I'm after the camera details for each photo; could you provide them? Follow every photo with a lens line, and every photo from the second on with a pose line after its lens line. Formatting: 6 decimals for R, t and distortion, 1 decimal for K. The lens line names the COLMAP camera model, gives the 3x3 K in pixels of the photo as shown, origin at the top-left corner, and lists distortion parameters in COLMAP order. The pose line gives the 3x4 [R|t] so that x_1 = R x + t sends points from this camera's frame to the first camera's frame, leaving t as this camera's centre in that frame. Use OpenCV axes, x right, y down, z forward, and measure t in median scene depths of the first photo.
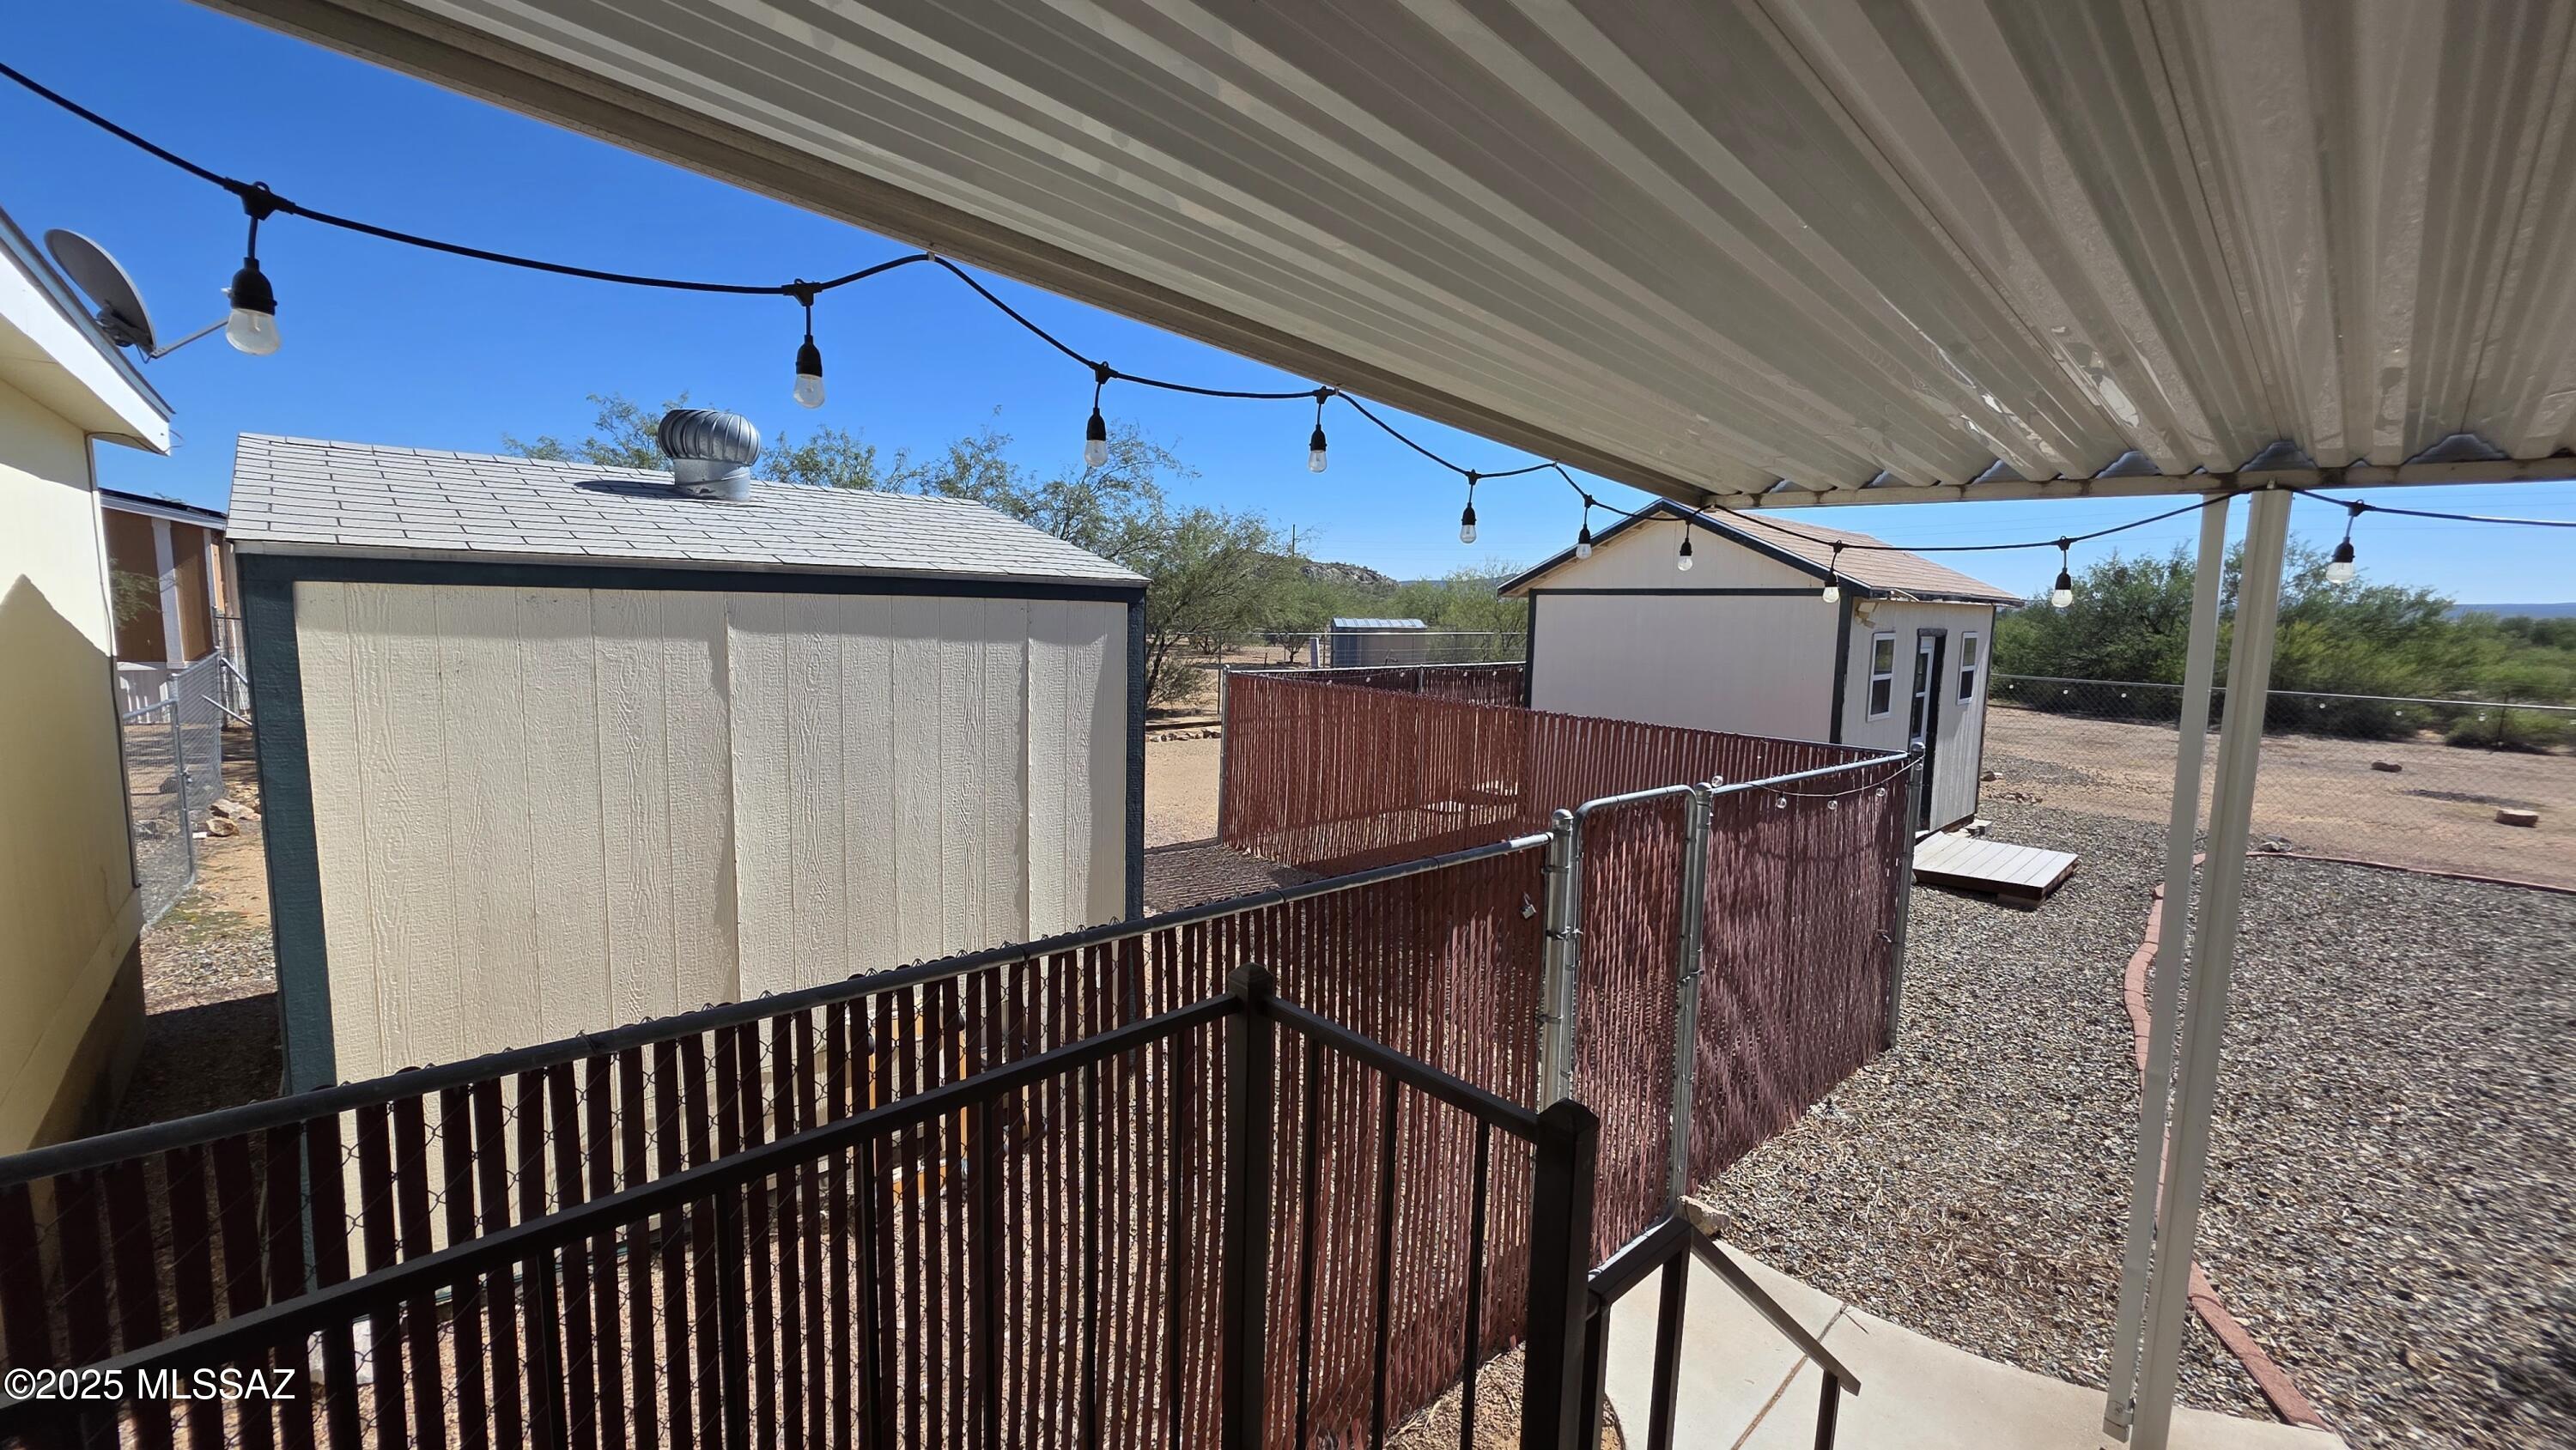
lens RADIAL K [[1028.0, 0, 1285.2], [0, 1028.0, 722.9], [0, 0, 1]] dist [0.001506, 0.000599]
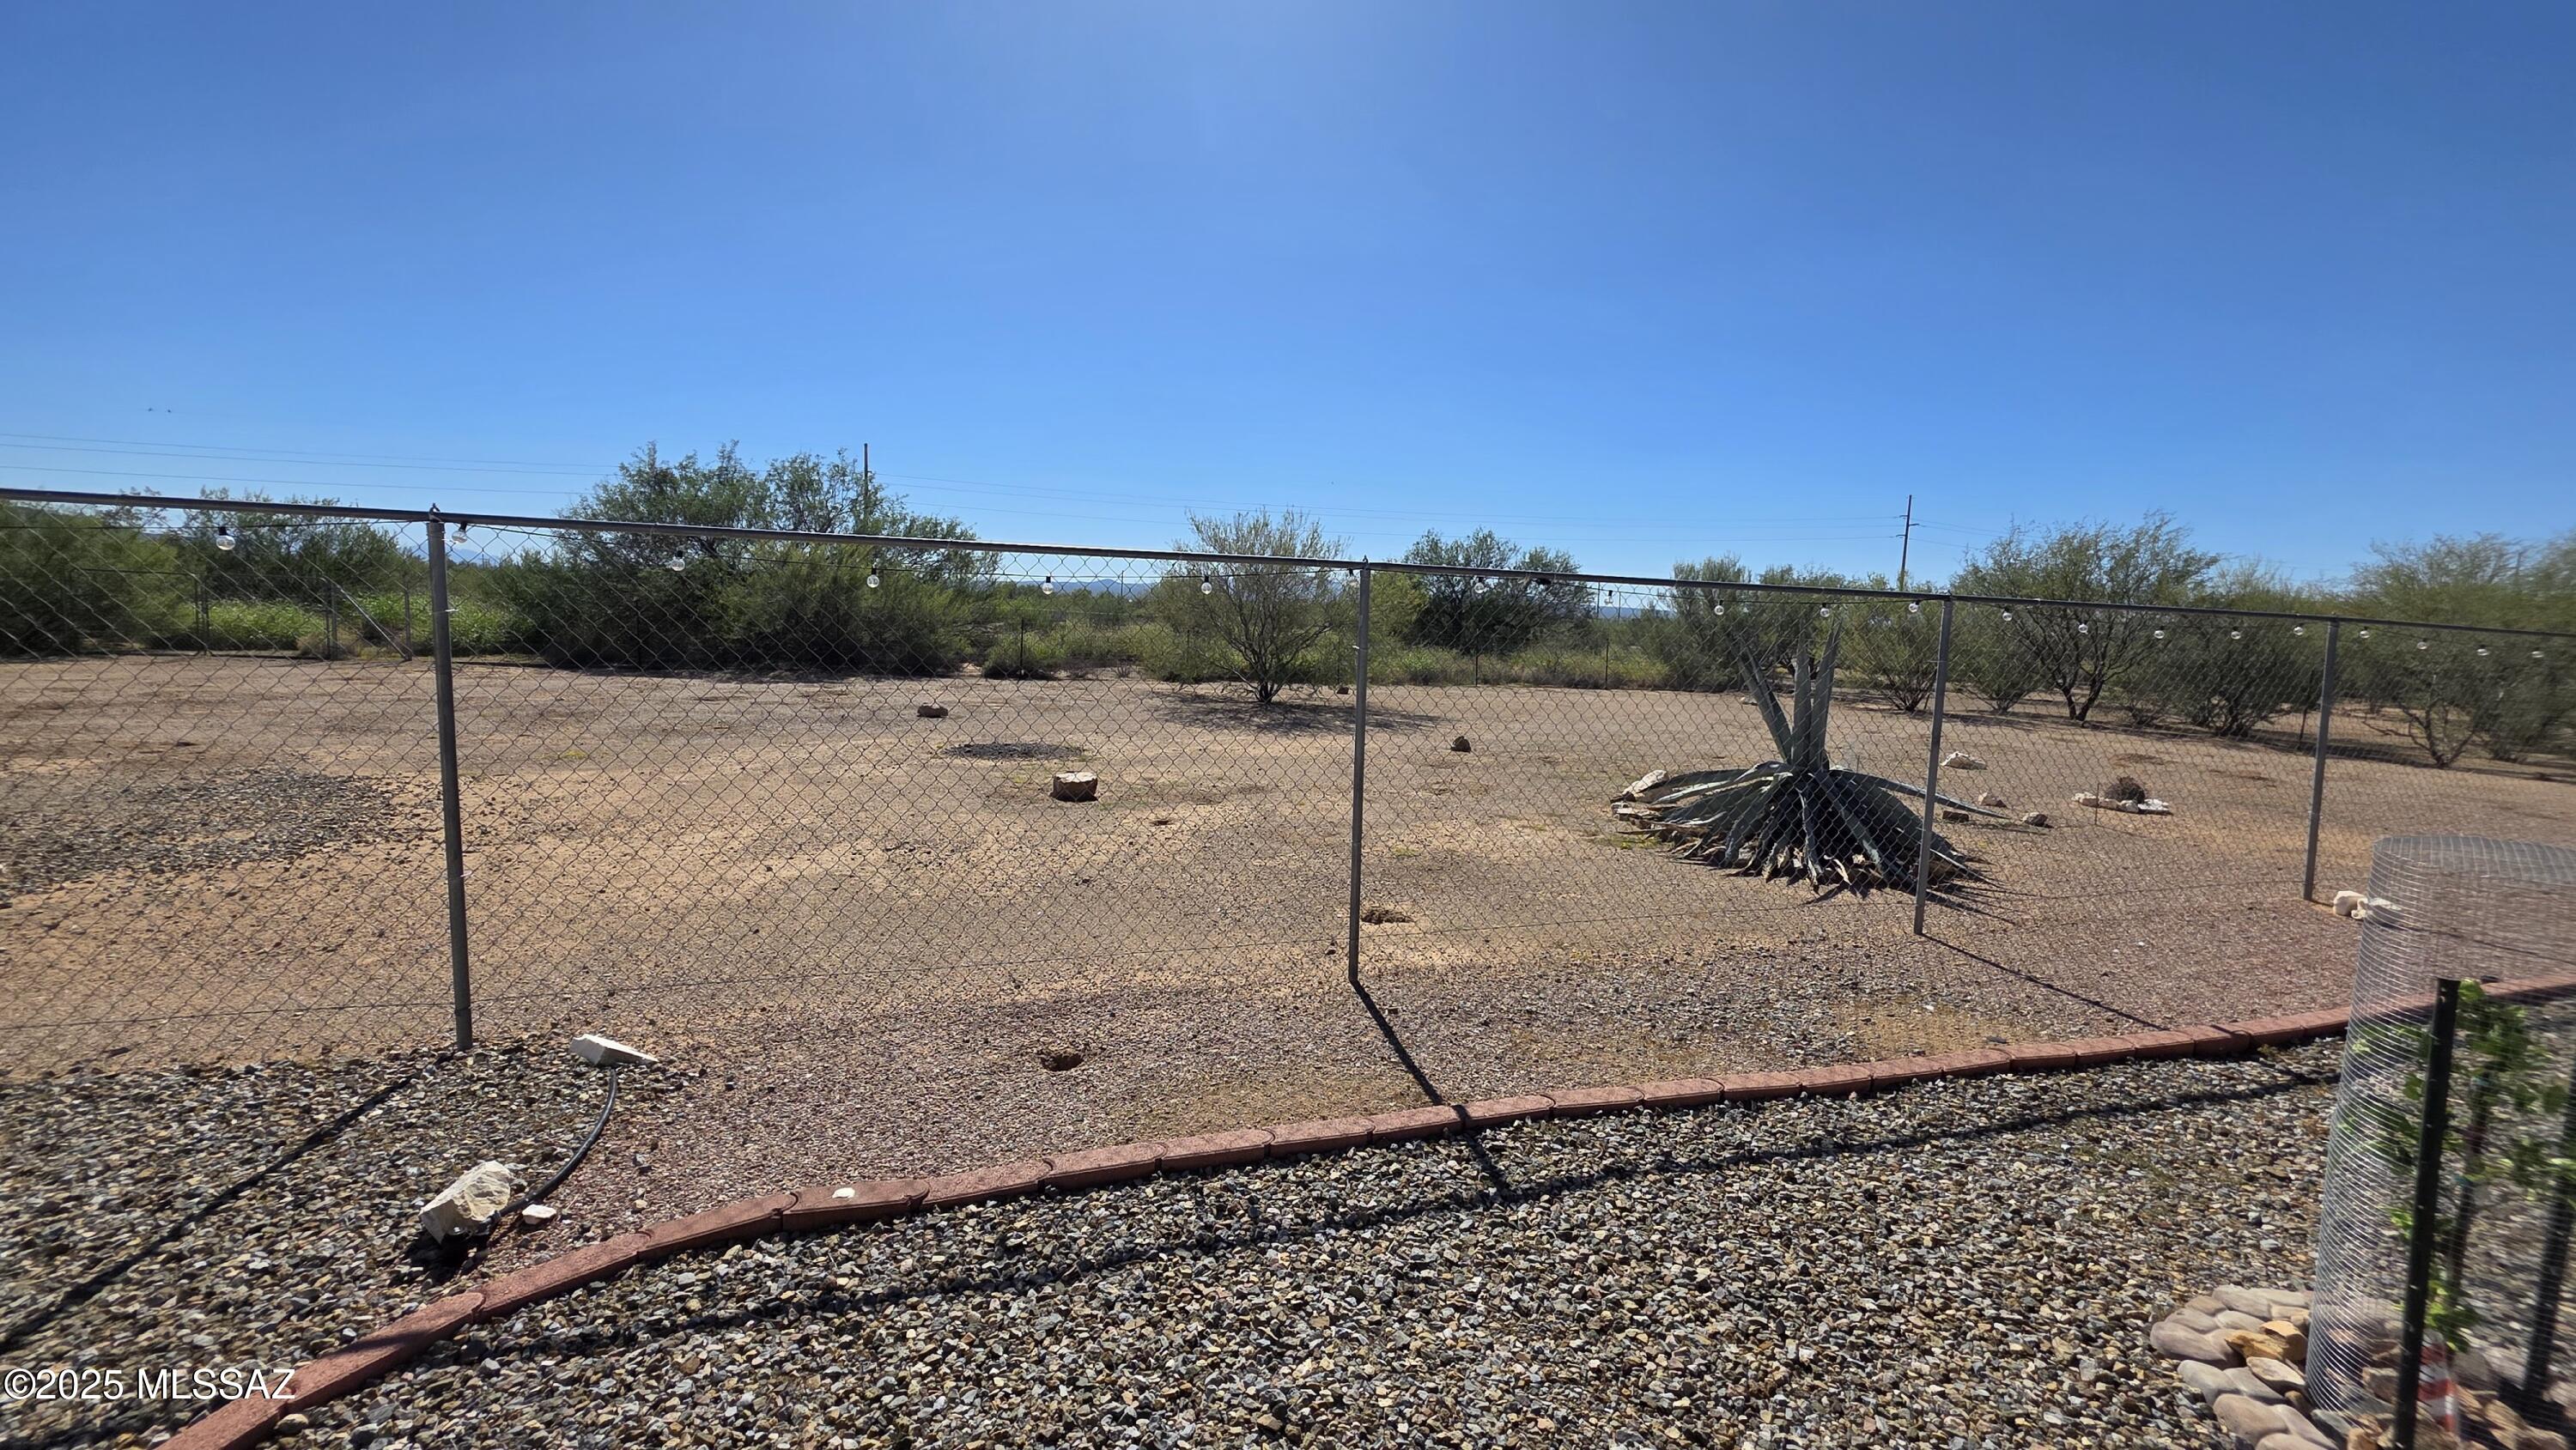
lens RADIAL K [[1028.0, 0, 1284.6], [0, 1028.0, 714.5], [0, 0, 1]] dist [0.001506, 0.000599]
pose [[0.423557, -0.099762, 0.900360, 1.521390], [0.078563, 0.994218, 0.073204, 0.031437], [-0.902456, 0.039729, 0.428945, 1.354274]]
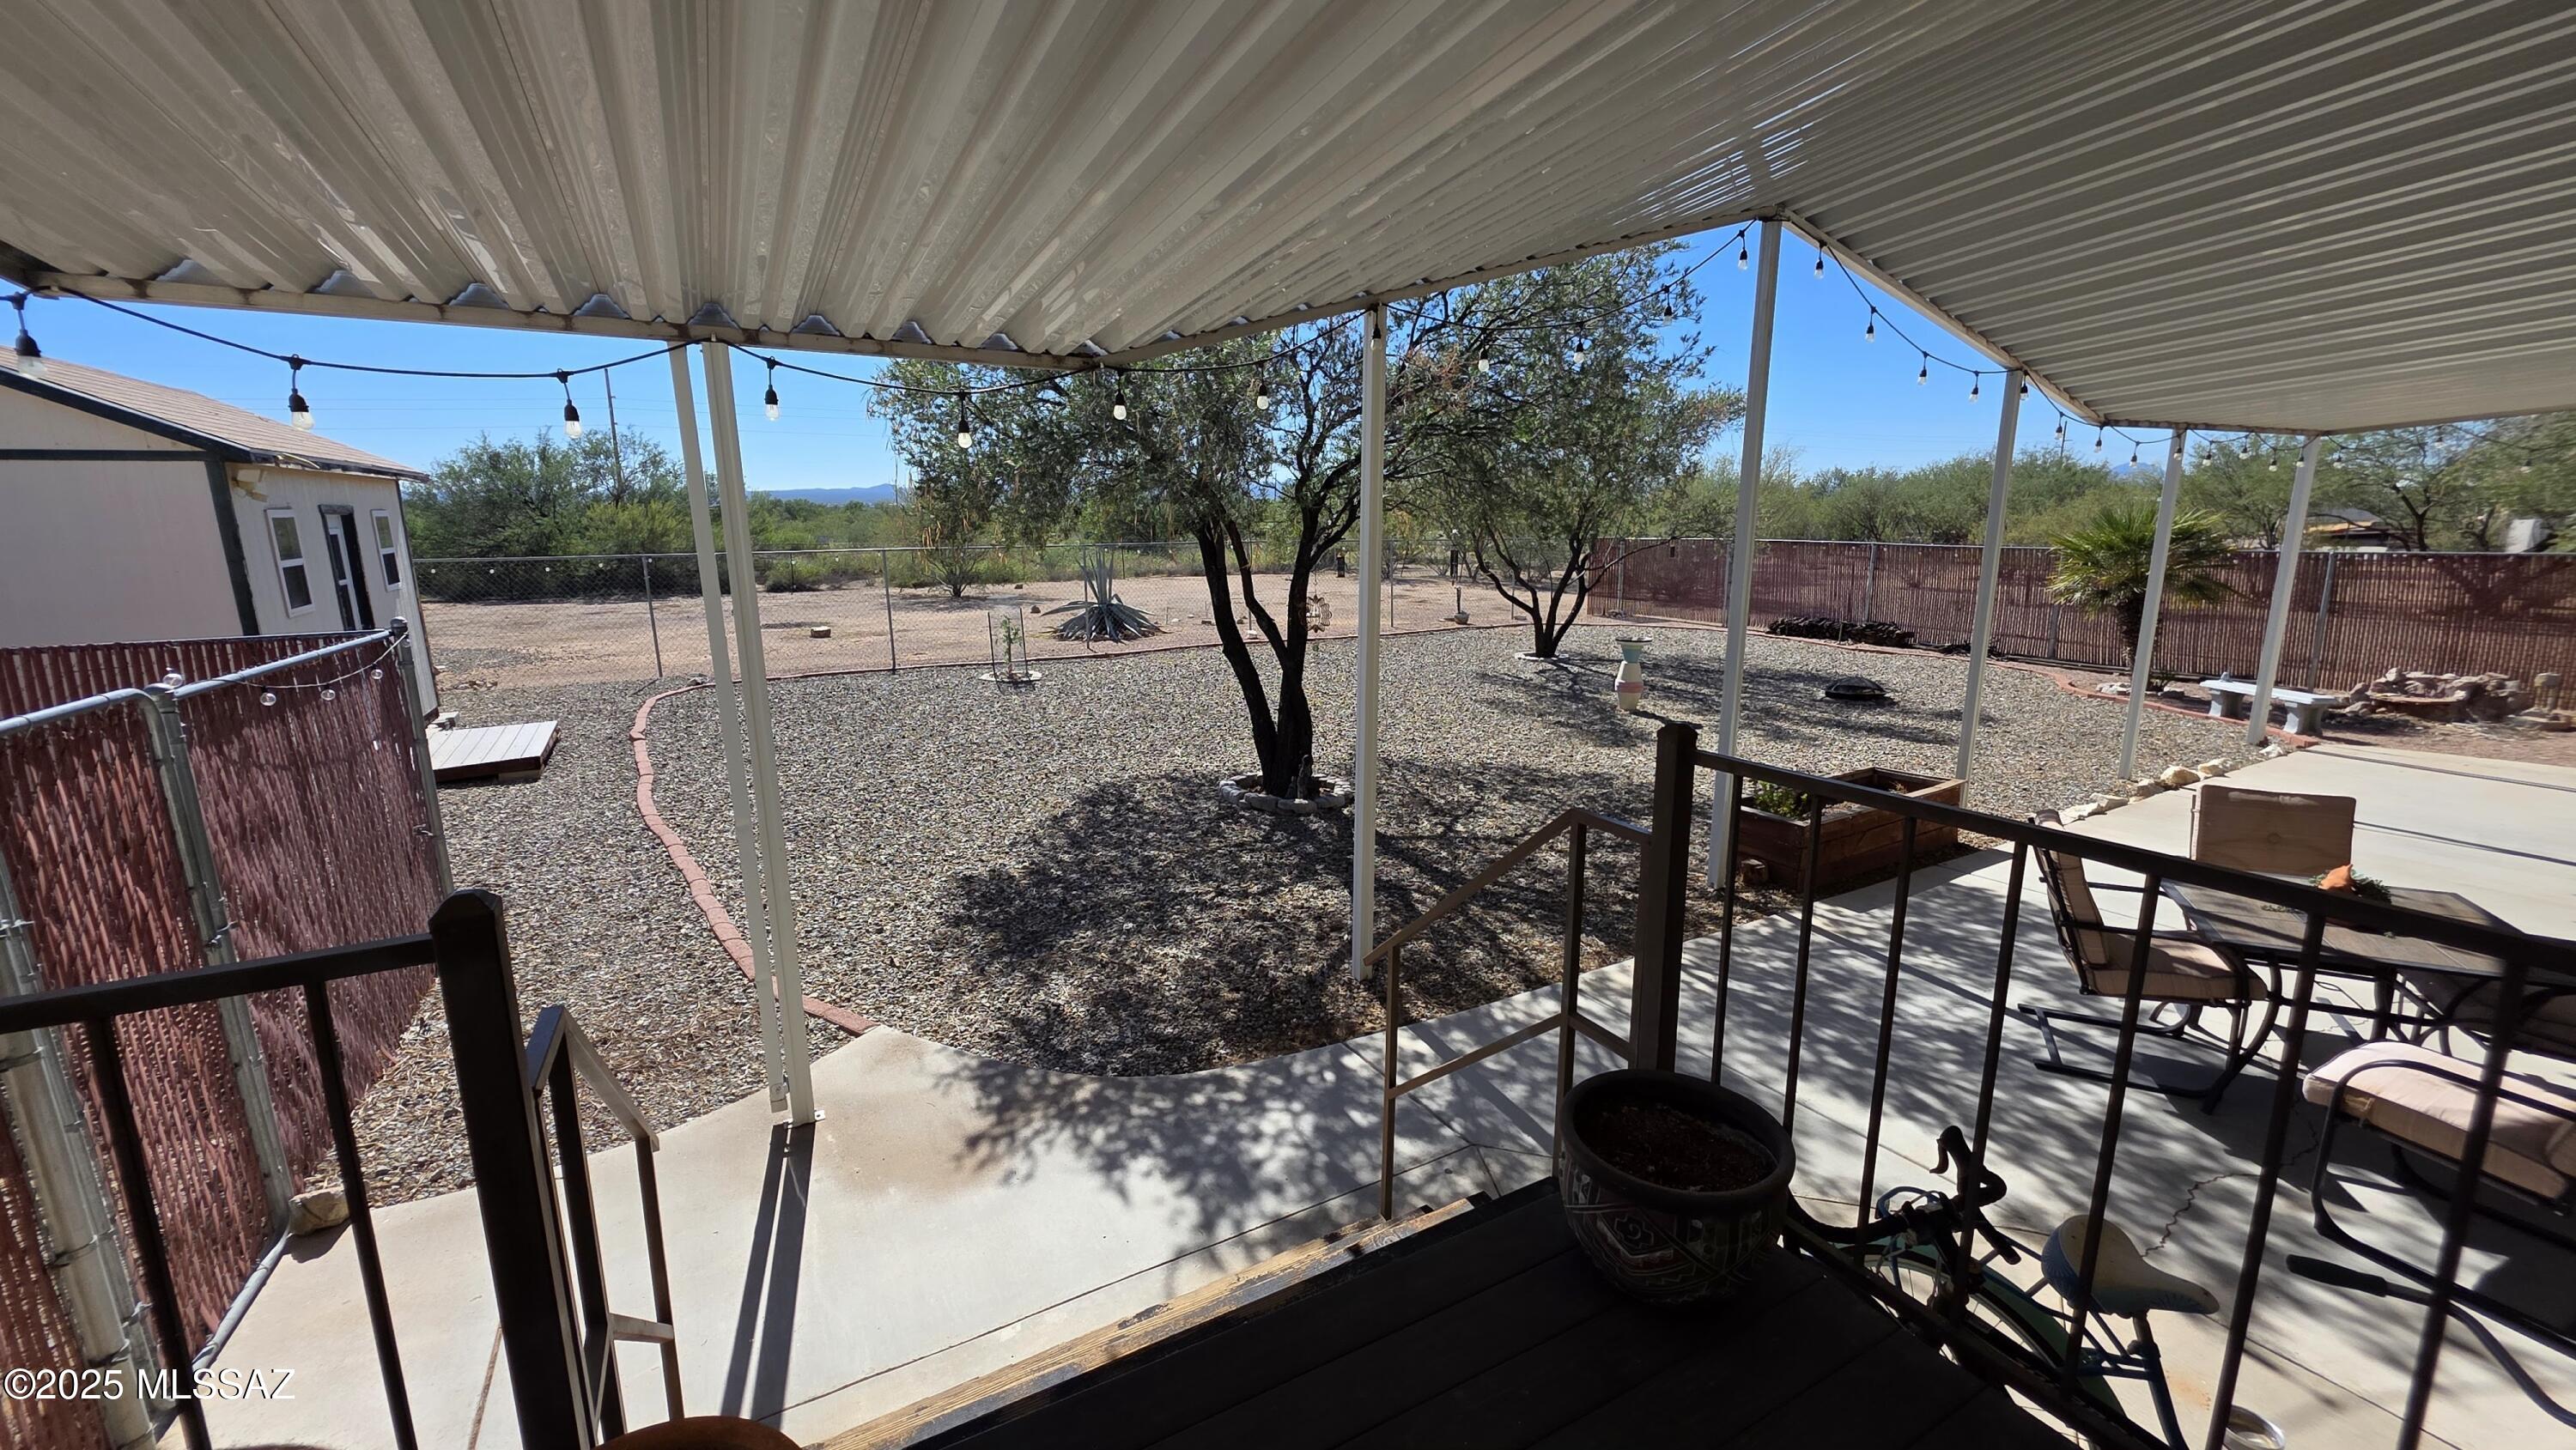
lens RADIAL K [[1028.0, 0, 1287.1], [0, 1028.0, 723.6], [0, 0, 1]] dist [0.001506, 0.000599]
pose [[0.241331, -0.224164, 0.944198, -0.070509], [0.125695, 0.971980, 0.198633, 0.027726], [-0.962268, 0.070745, 0.262745, 0.014520]]
